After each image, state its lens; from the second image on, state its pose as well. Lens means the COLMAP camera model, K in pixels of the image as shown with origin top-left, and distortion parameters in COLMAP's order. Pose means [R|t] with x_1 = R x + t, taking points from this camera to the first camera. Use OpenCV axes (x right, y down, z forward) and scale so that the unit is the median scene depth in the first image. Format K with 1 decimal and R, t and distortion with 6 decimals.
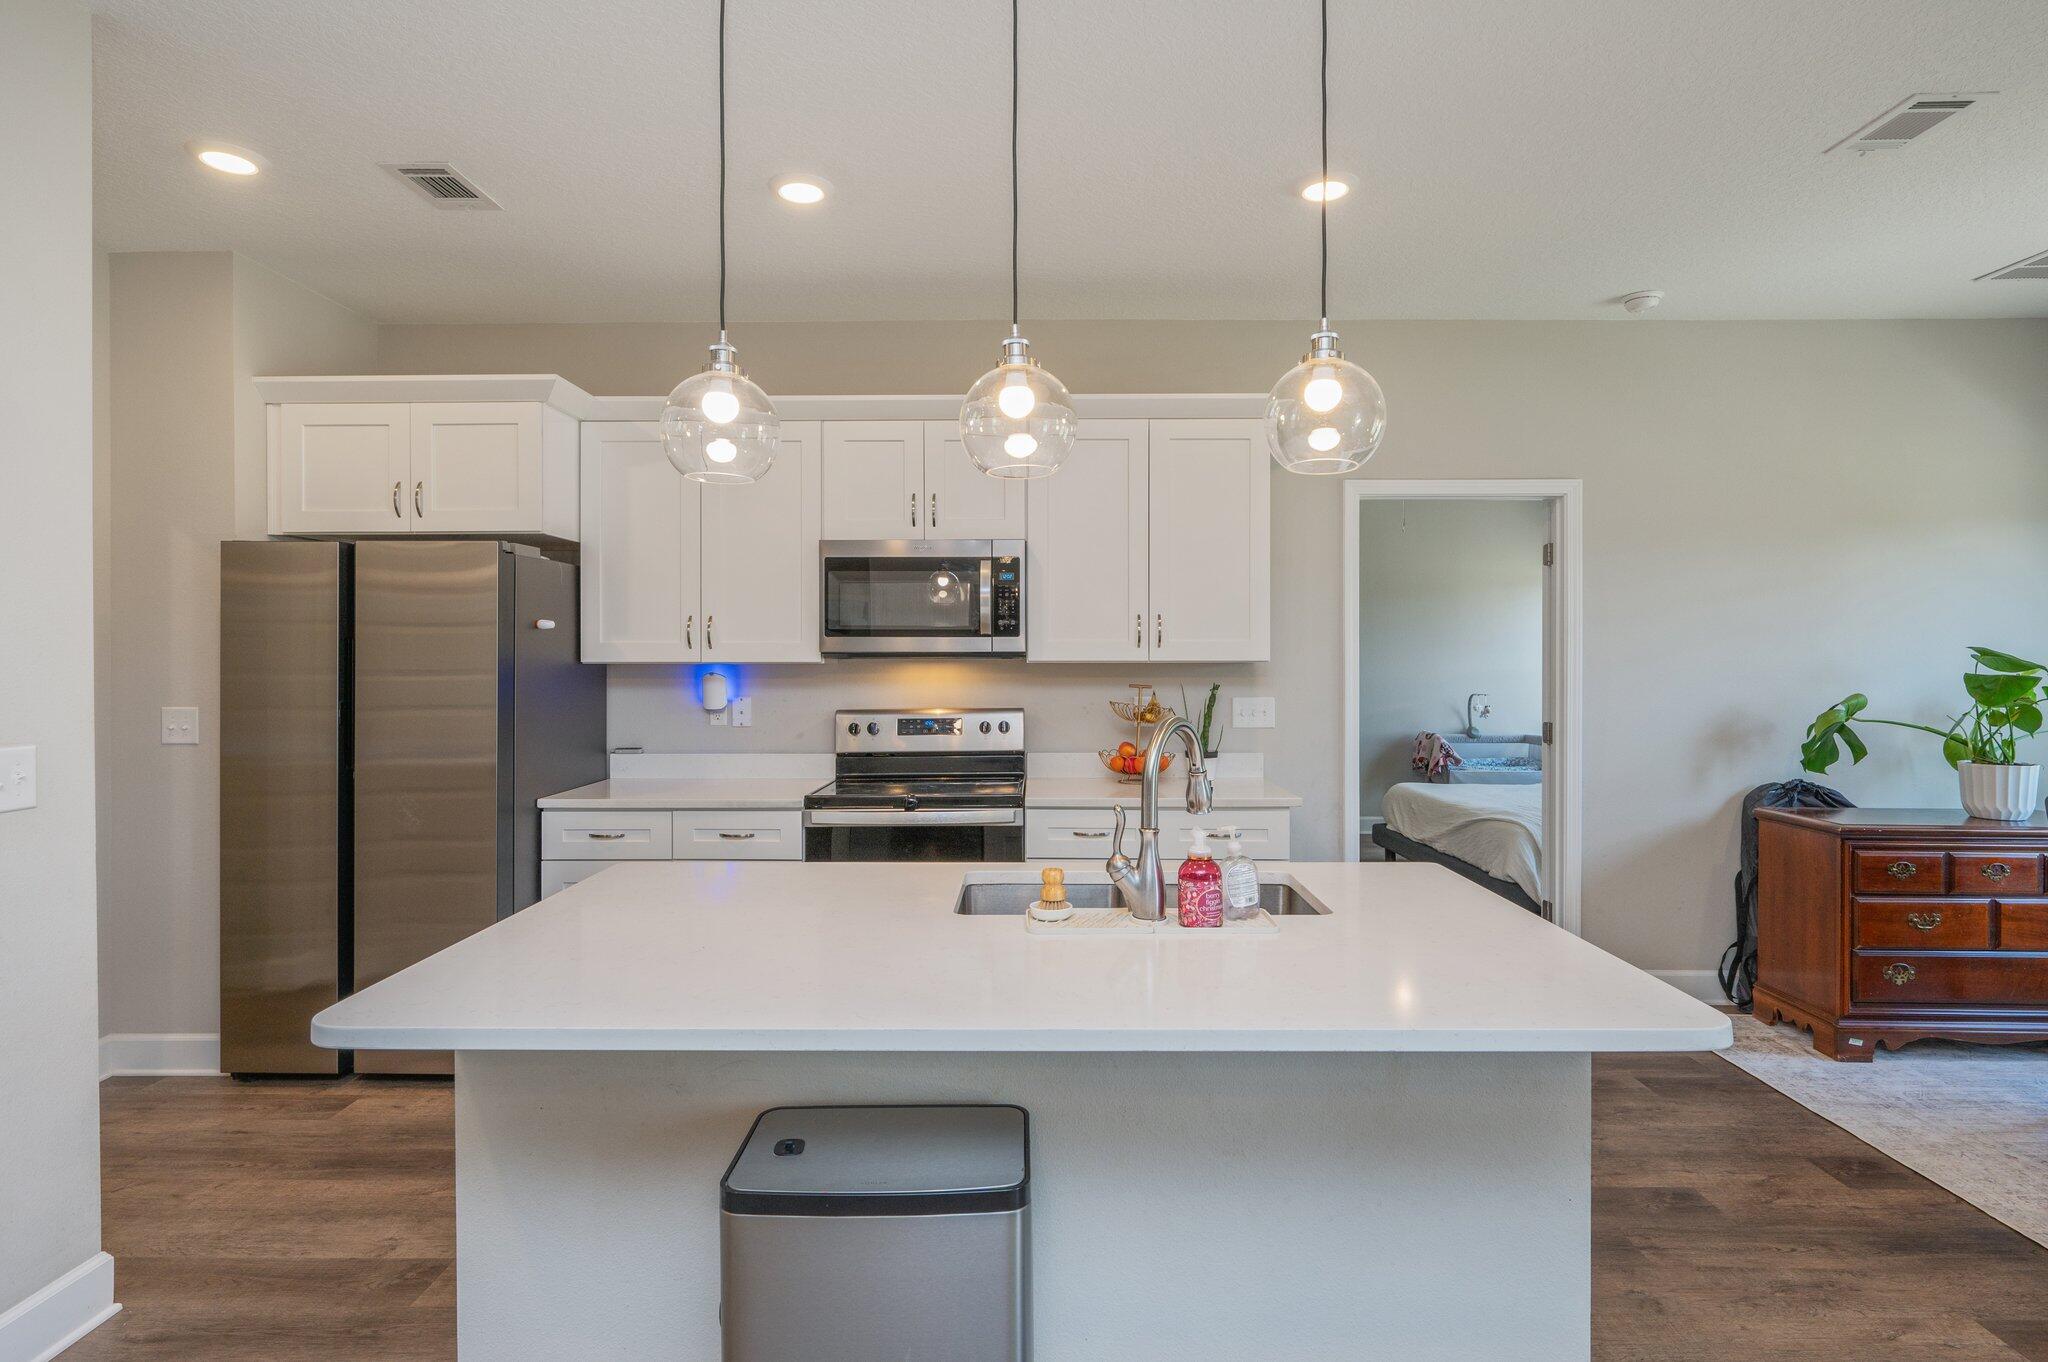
lens RADIAL K [[1058.6, 0, 1028.4], [0, 1058.6, 663.5], [0, 0, 1]] dist [0.001190, 0.000739]
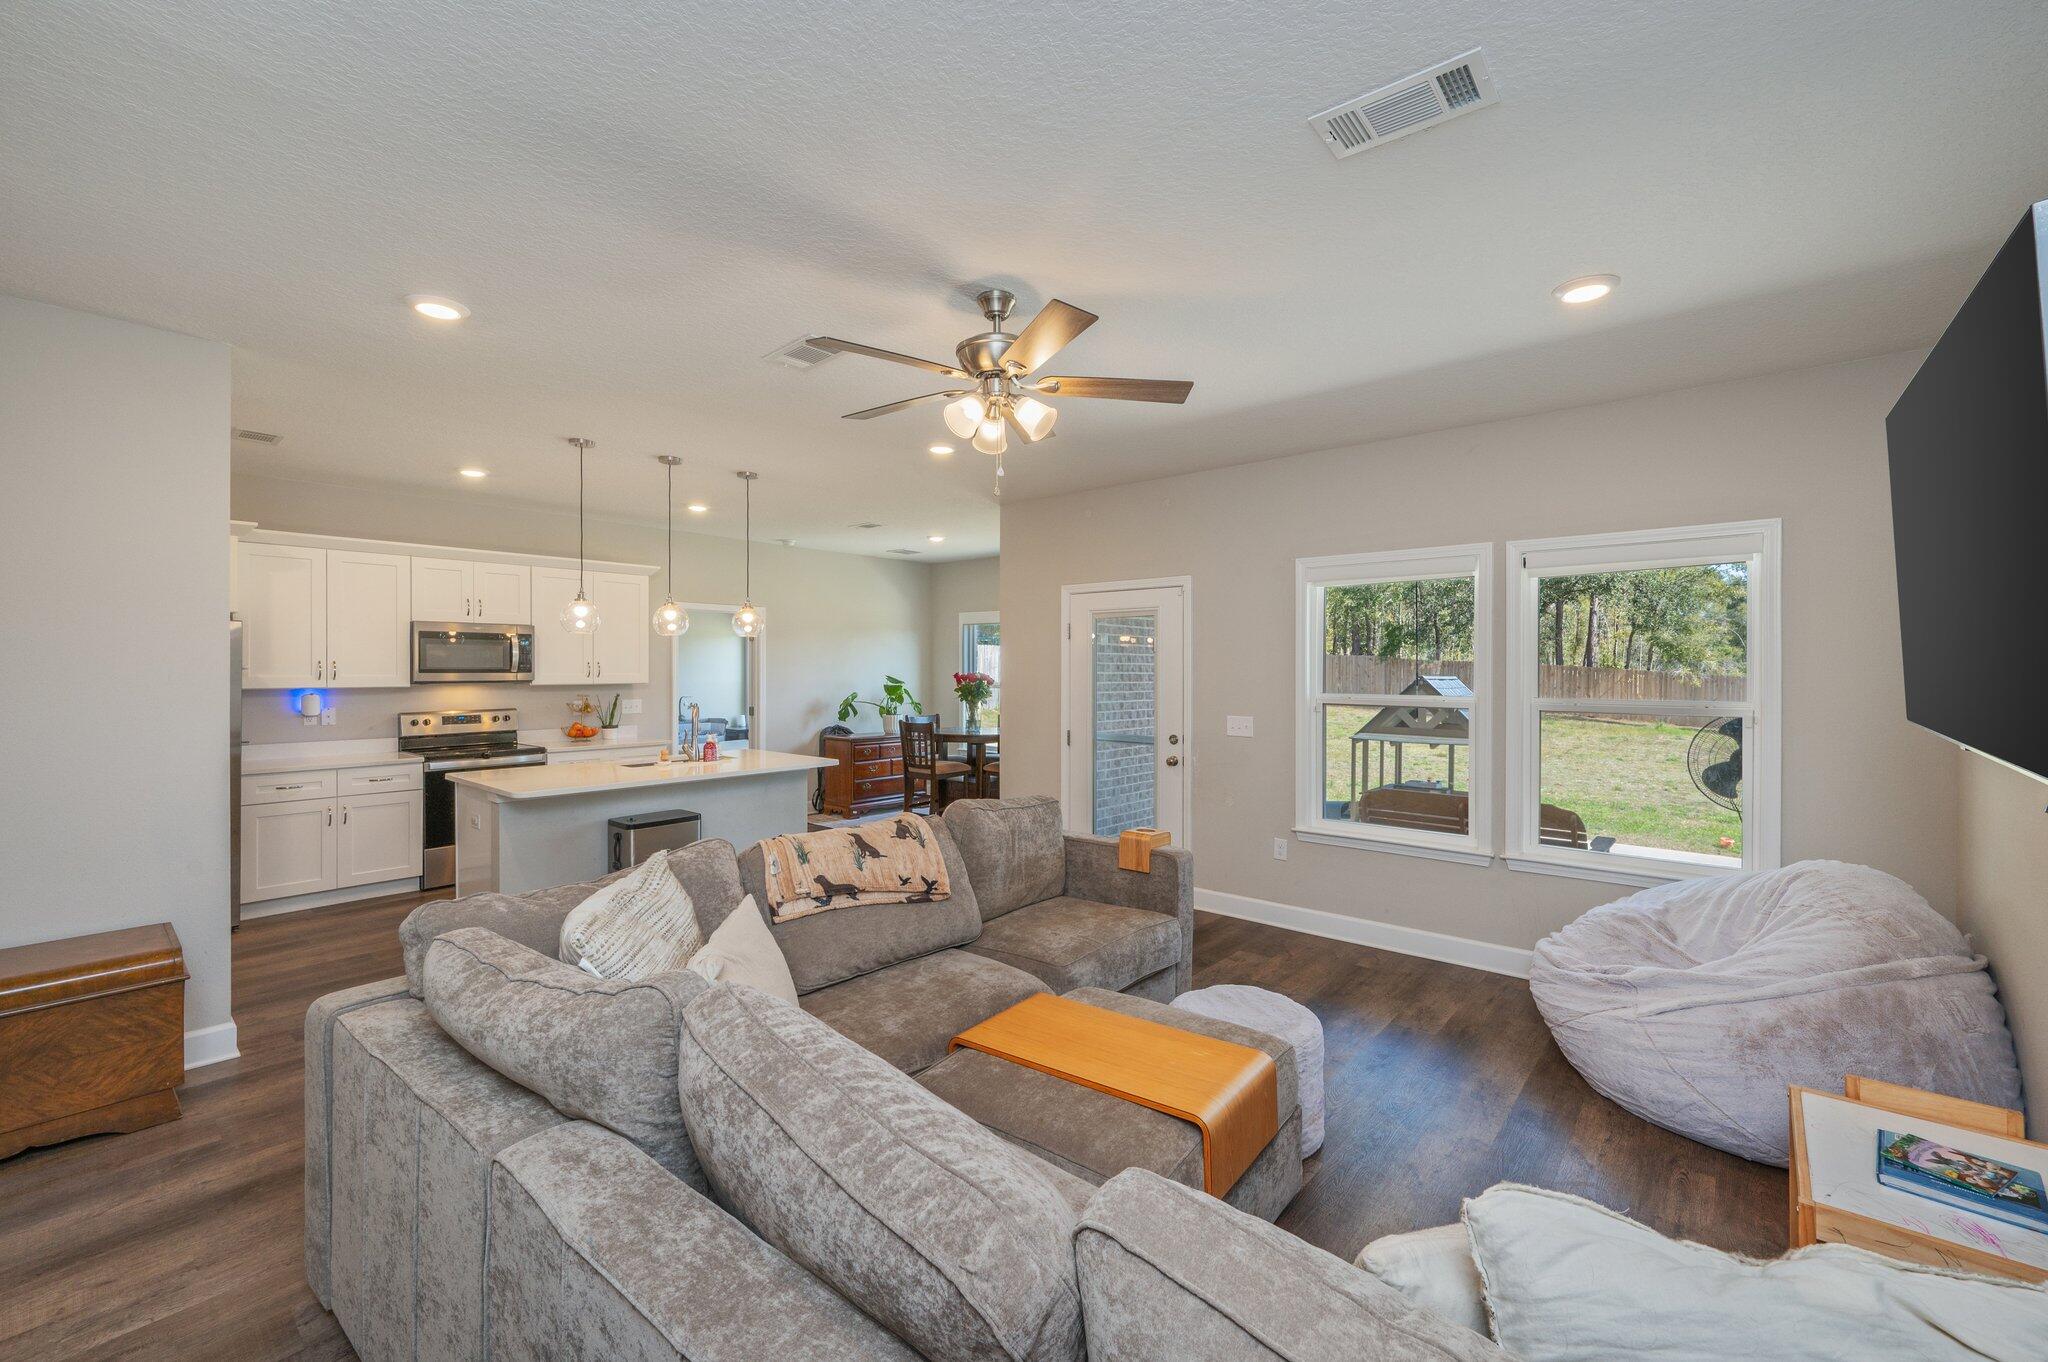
lens RADIAL K [[859.7, 0, 1031.3], [0, 859.7, 671.0], [0, 0, 1]] dist [0.000458, -0.000027]
pose [[0.638632, -0.001107, 0.769512, -0.666447], [0.002163, 0.999998, -0.000357, -0.026003], [-0.769509, 0.001892, 0.638633, -0.807671]]
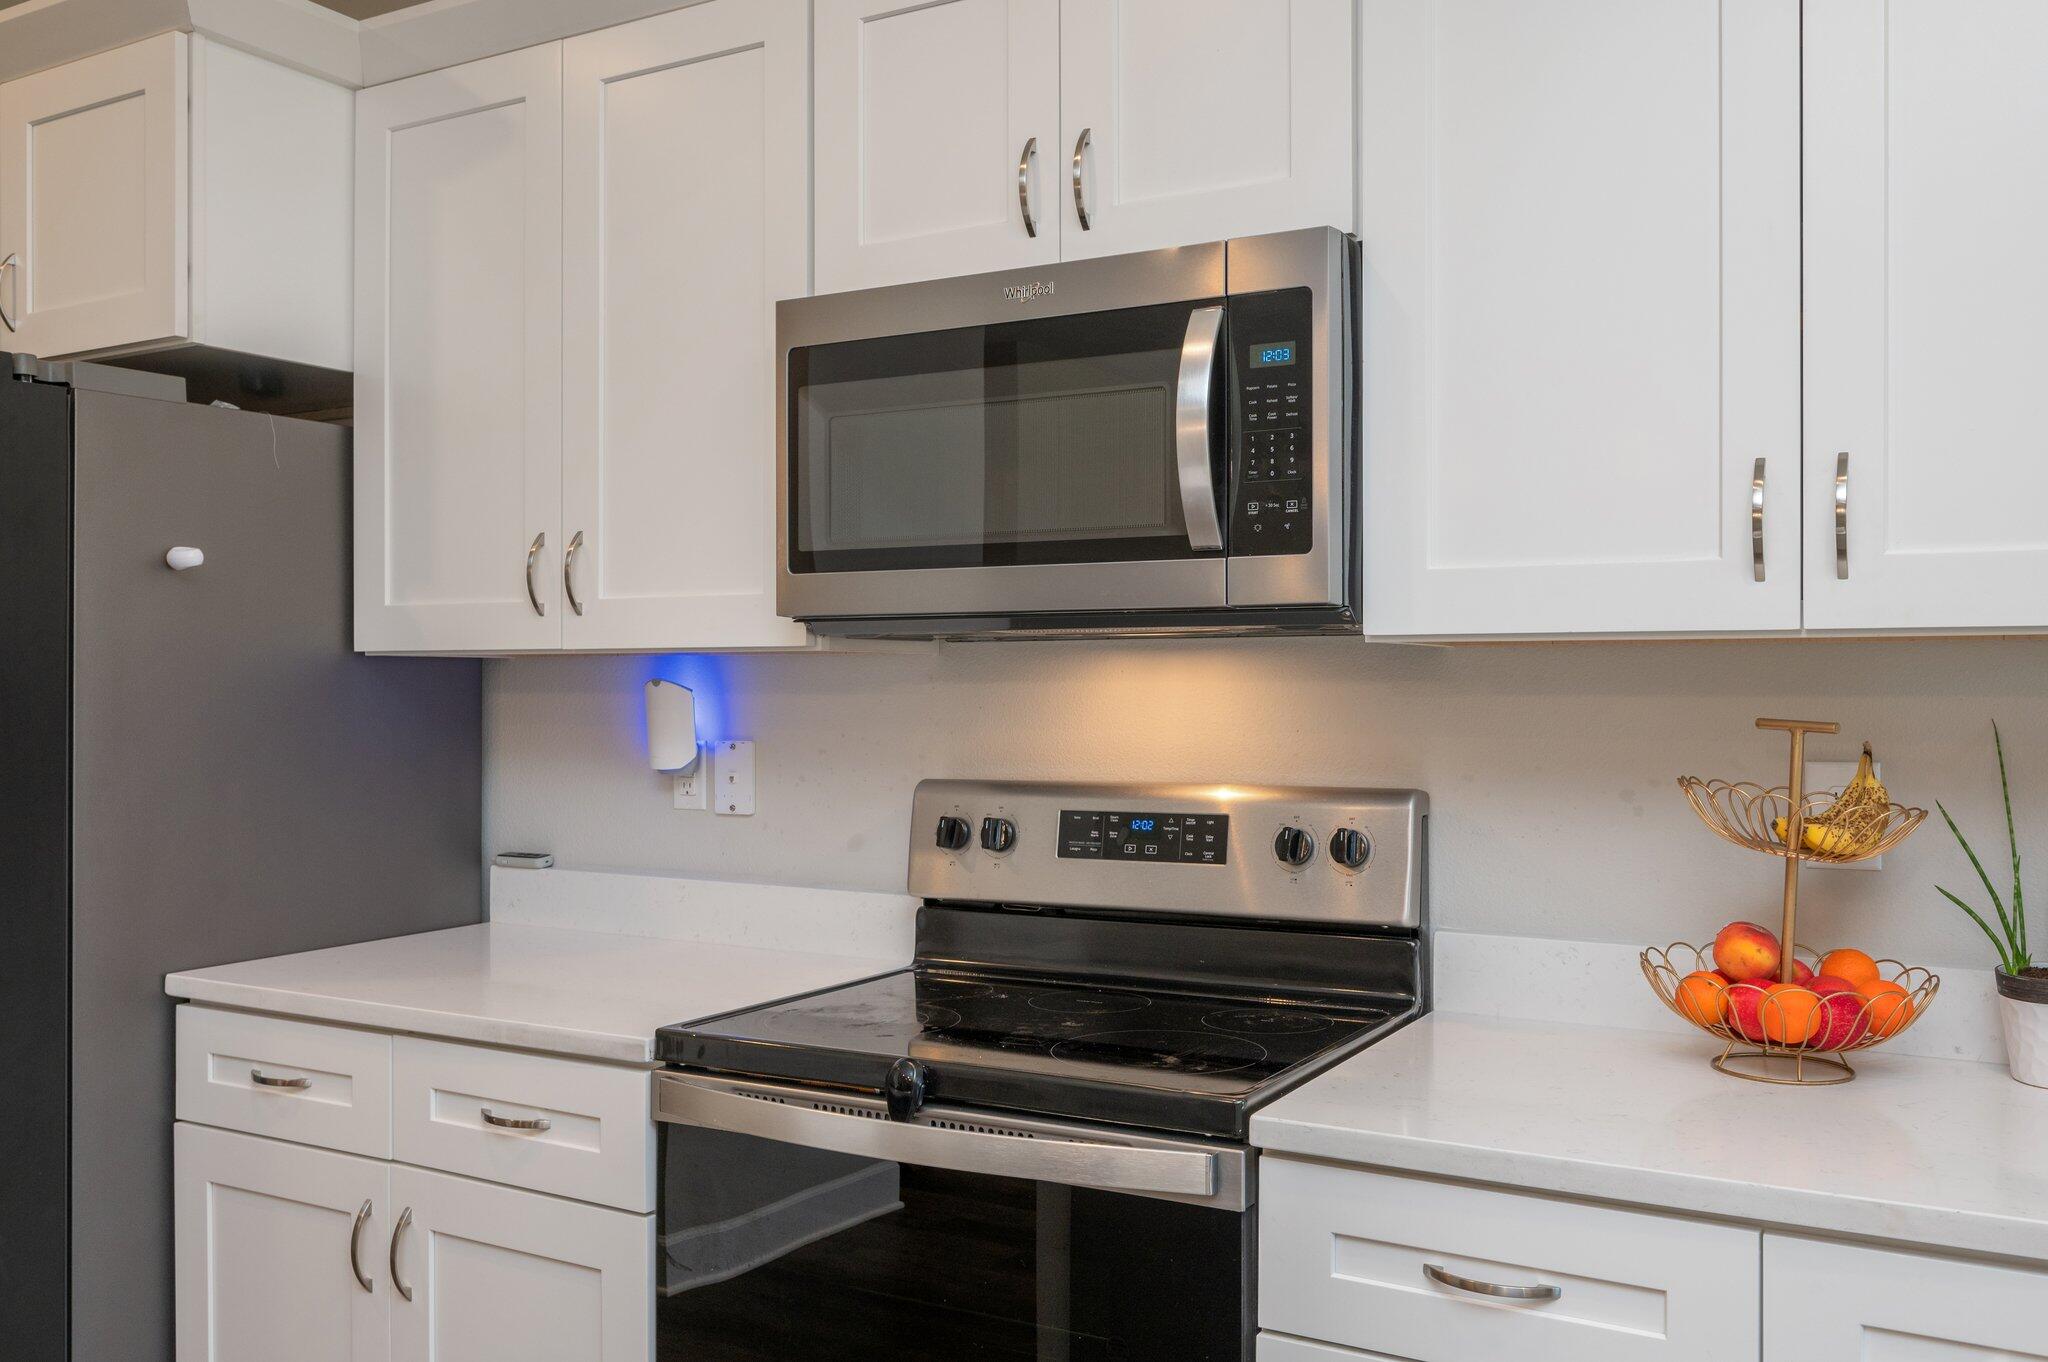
lens RADIAL K [[1742.8, 0, 1024.0], [0, 1742.8, 681.0], [0, 0, 1]] dist [-0.005248, -0.001437]
pose [[0.871890, 0.000836, -0.489701, 0.158954], [-0.003290, 0.999986, -0.004151, 0.012918], [0.489691, 0.005231, 0.871881, 0.524808]]
